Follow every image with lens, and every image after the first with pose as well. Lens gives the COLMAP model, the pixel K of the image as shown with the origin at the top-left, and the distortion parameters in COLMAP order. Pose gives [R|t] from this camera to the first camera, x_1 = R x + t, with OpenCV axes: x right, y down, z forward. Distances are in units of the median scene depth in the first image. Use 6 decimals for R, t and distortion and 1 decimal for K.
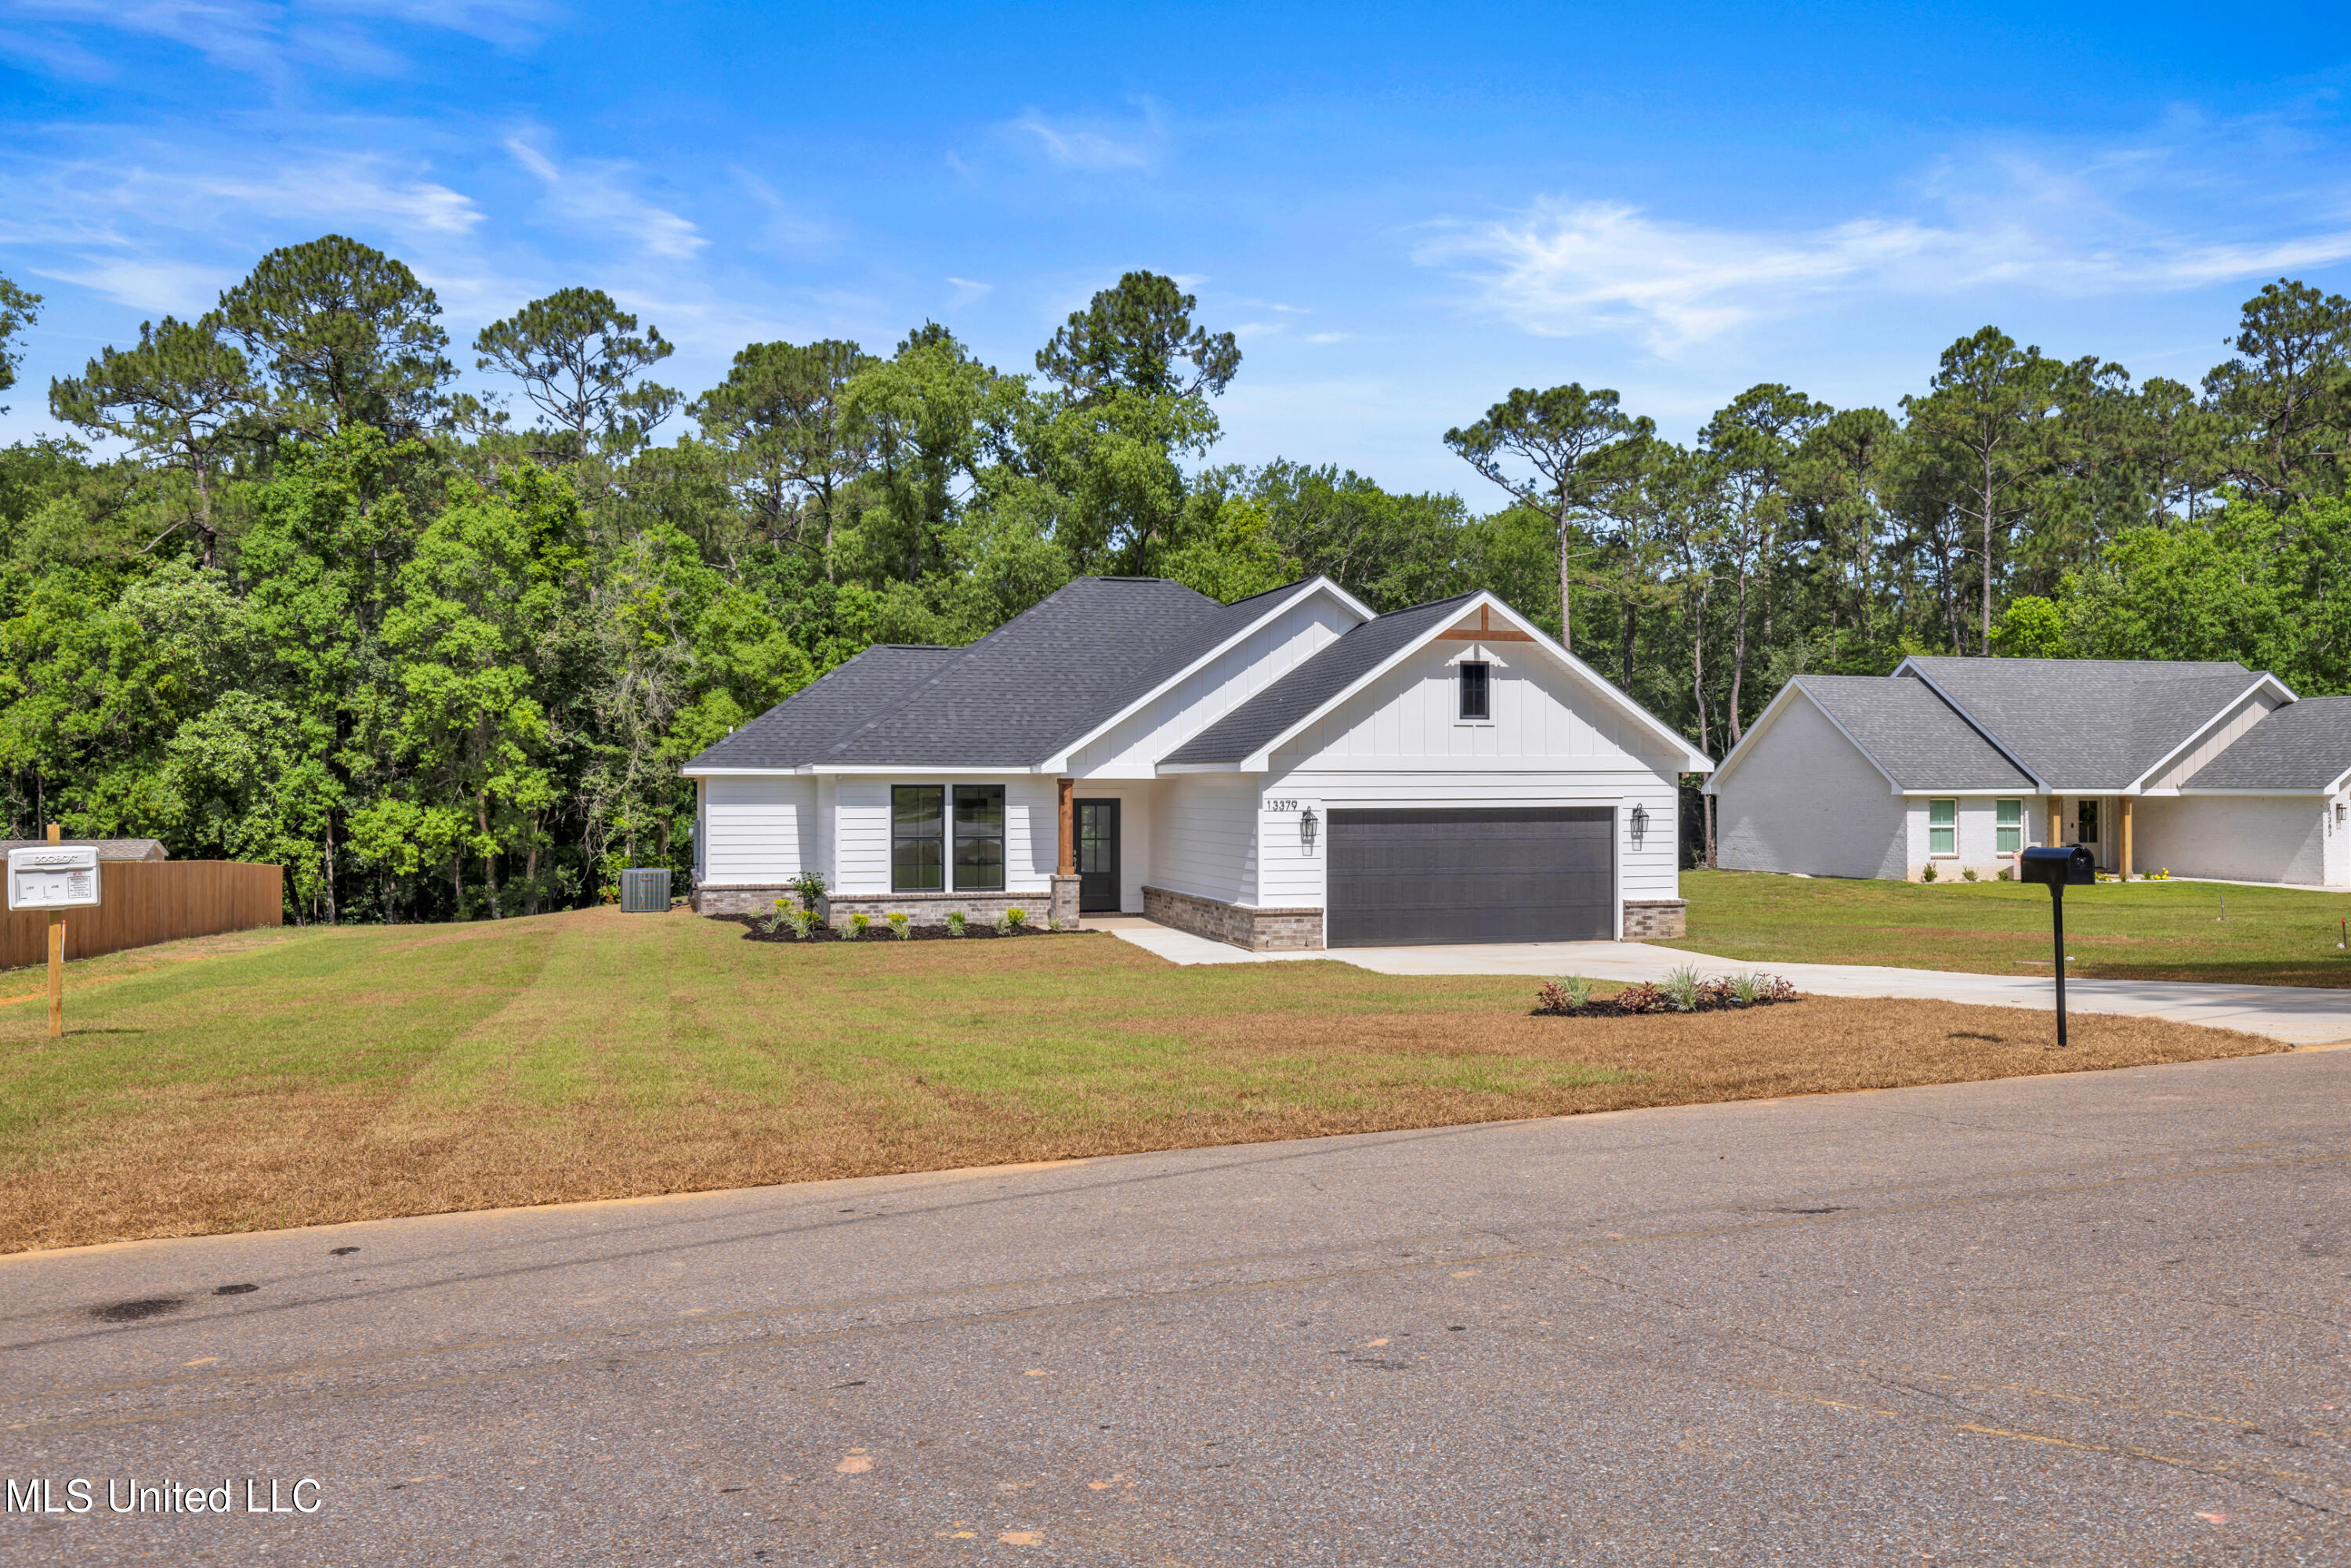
lens RADIAL K [[1908.1, 0, 1175.9], [0, 1908.1, 791.1], [0, 0, 1]] dist [0.006788, 0.002009]
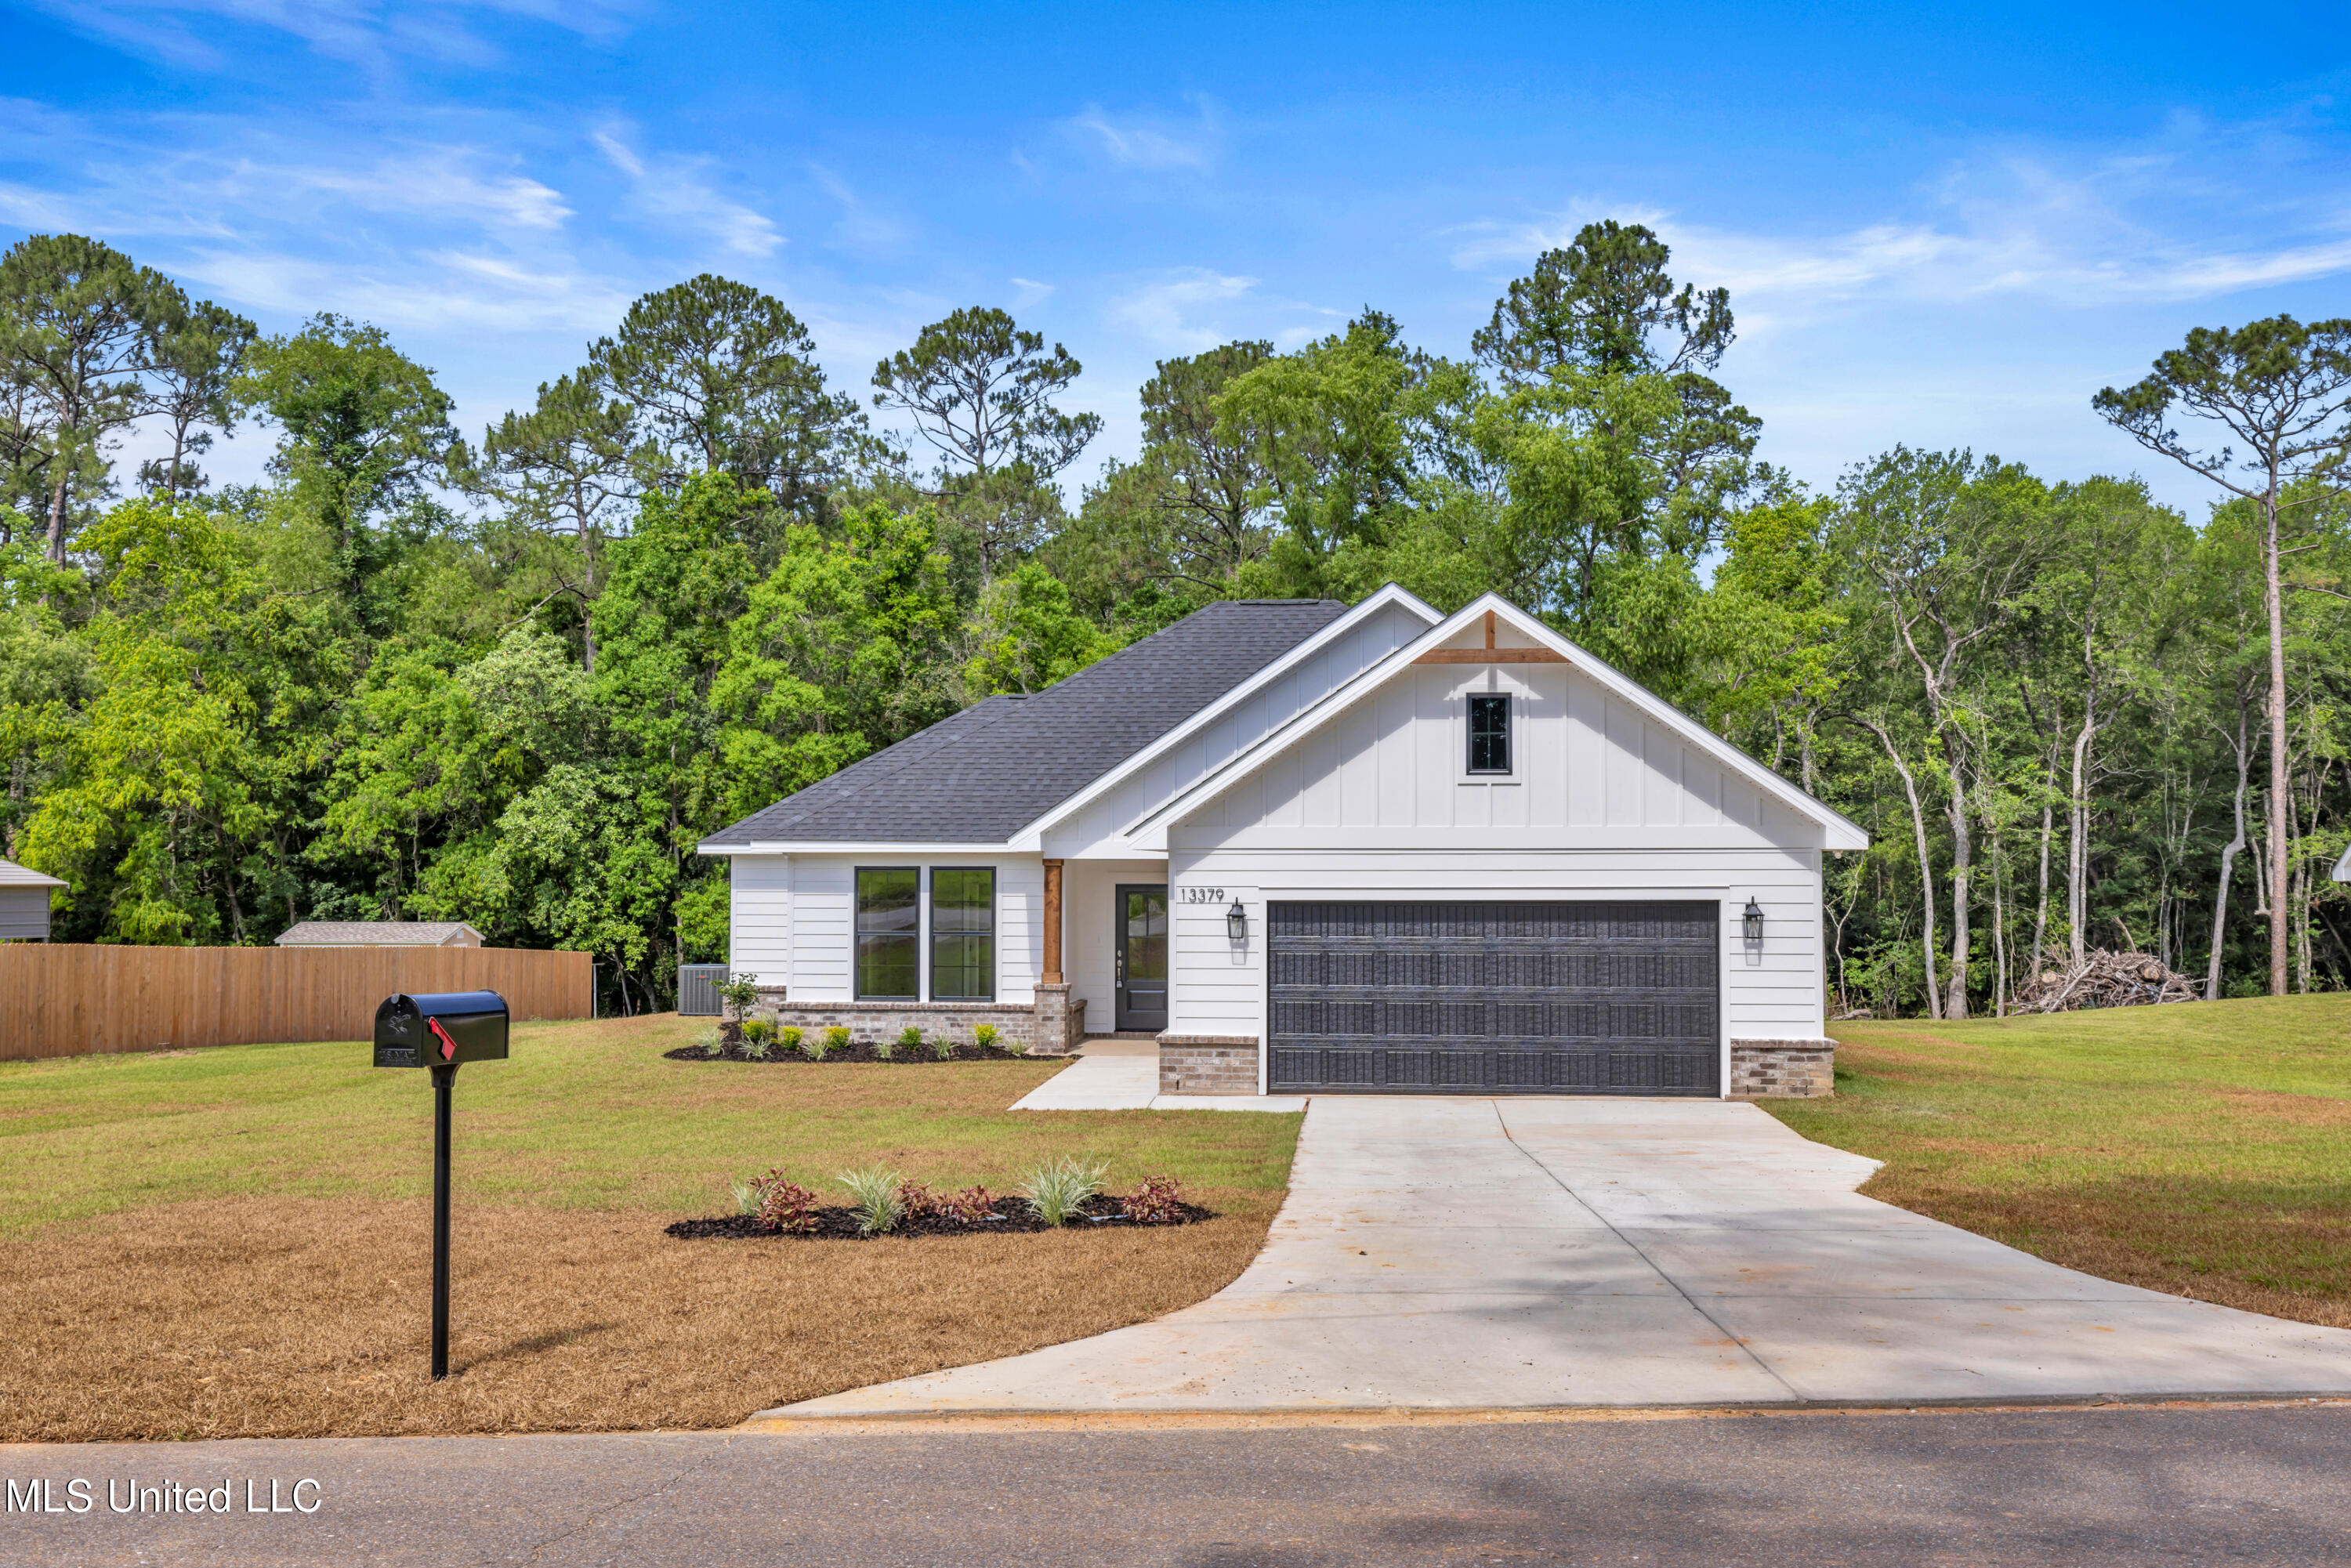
lens RADIAL K [[2201.5, 0, 1175.5], [0, 2201.5, 779.8], [0, 0, 1]] dist [0.002164, 0.000000]
pose [[0.930121, -0.012980, -0.367025, 0.183620], [-0.002300, 0.999150, -0.041162, -0.001092], [0.367247, 0.039130, 0.929300, 0.107154]]
